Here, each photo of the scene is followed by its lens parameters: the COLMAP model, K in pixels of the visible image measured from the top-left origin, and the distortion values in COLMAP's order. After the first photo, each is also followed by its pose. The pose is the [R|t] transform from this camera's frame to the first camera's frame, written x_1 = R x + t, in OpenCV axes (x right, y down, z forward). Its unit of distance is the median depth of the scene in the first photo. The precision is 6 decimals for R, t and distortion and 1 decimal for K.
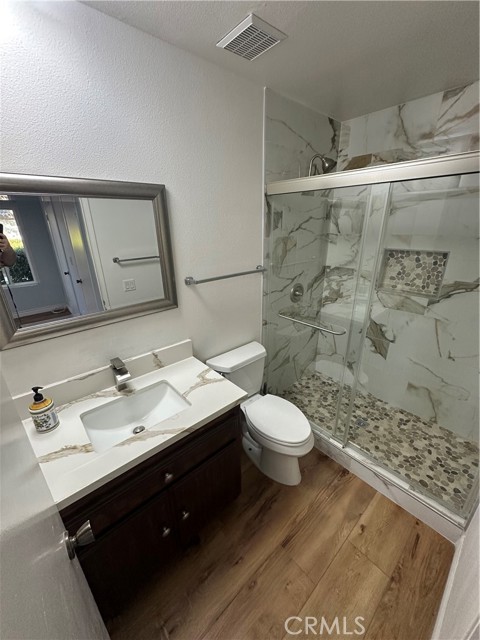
lens RADIAL K [[255.1, 0, 240.5], [0, 255.1, 318.4], [0, 0, 1]] dist [-0.002112, 0.000892]
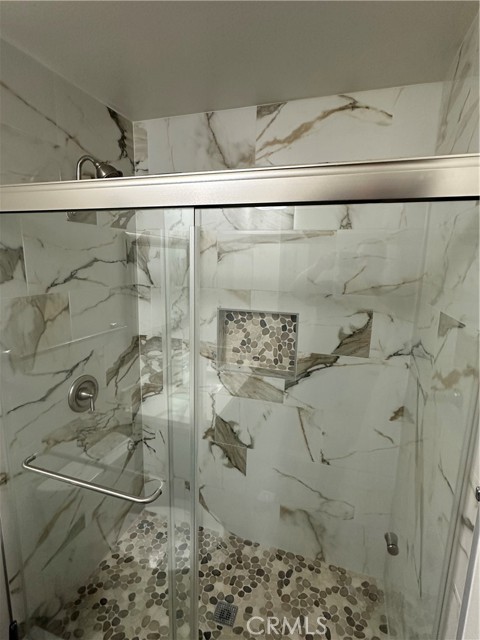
lens RADIAL K [[334.3, 0, 241.5], [0, 334.3, 317.4], [0, 0, 1]] dist [-0.002386, -0.001230]
pose [[0.864038, -0.052502, 0.500681, 0.177723], [0.144824, 0.978428, -0.147328, -0.112679], [-0.482145, 0.199808, 0.853003, 0.232388]]
